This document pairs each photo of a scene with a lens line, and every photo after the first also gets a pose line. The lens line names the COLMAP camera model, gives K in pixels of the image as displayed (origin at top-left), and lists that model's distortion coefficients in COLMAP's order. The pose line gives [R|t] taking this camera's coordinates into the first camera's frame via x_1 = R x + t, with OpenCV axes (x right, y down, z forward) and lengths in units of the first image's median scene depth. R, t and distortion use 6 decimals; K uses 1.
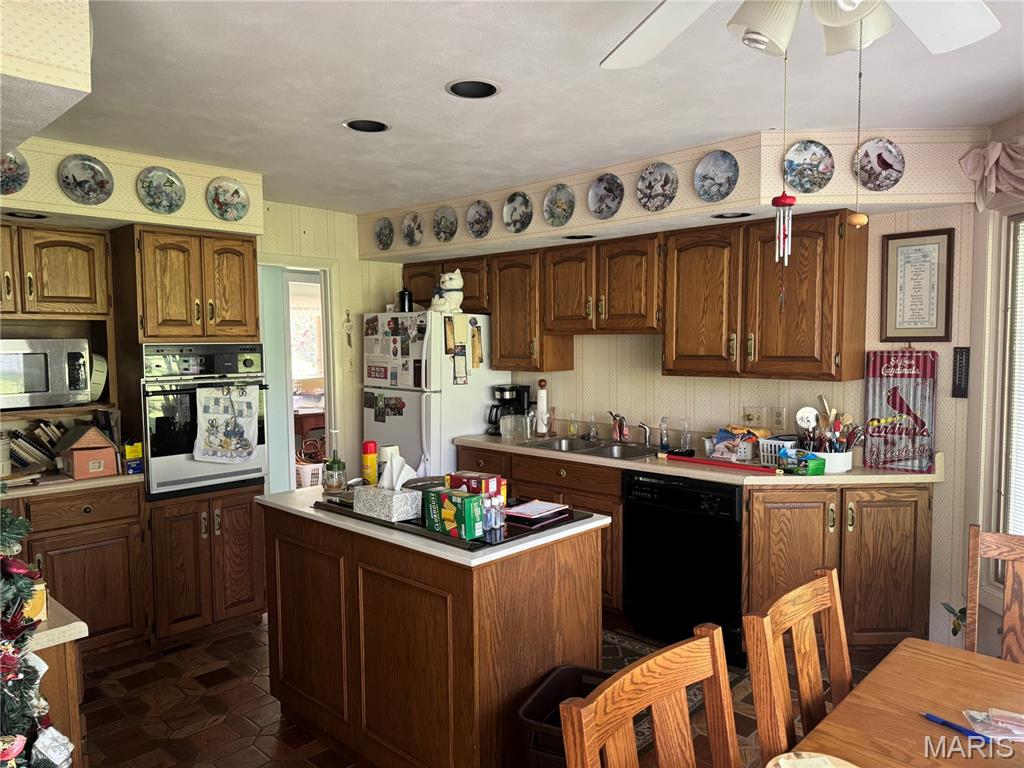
lens RADIAL K [[726.1, 0, 511.9], [0, 726.1, 388.7], [0, 0, 1]] dist [0.000652, 0.000019]
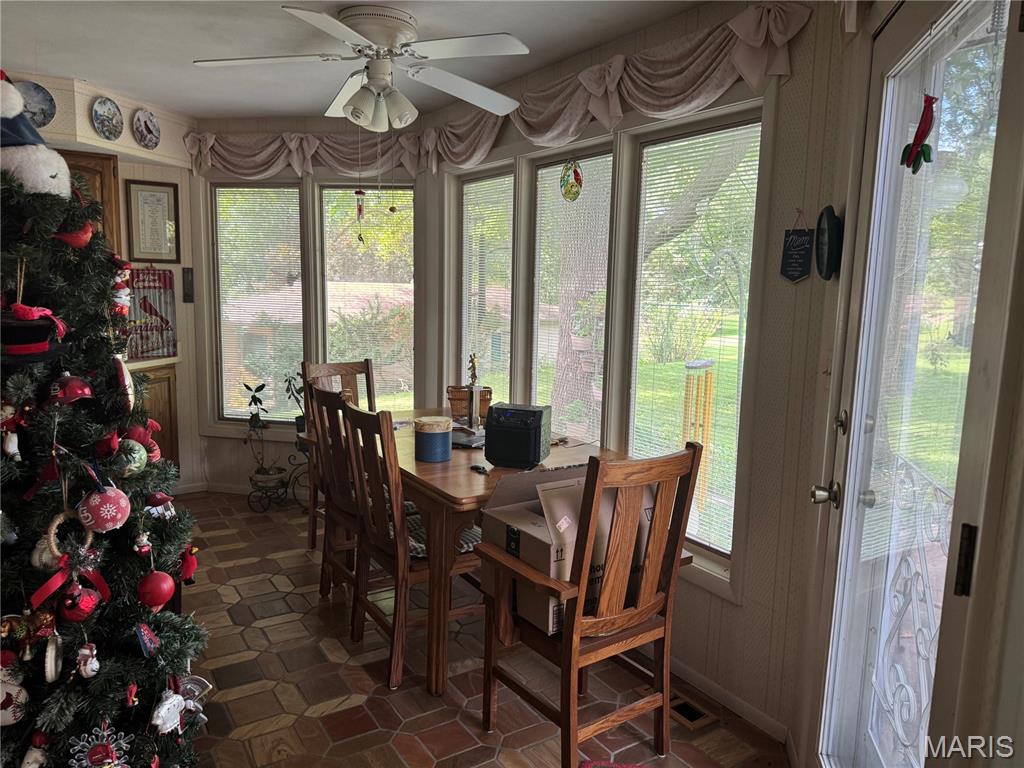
lens RADIAL K [[726.1, 0, 512.5], [0, 726.1, 385.0], [0, 0, 1]] dist [0.000652, 0.000019]
pose [[0.235272, -0.119188, 0.964594, -0.650504], [0.033608, 0.992857, 0.114483, 0.030985], [-0.971348, 0.005483, 0.237597, 0.015470]]
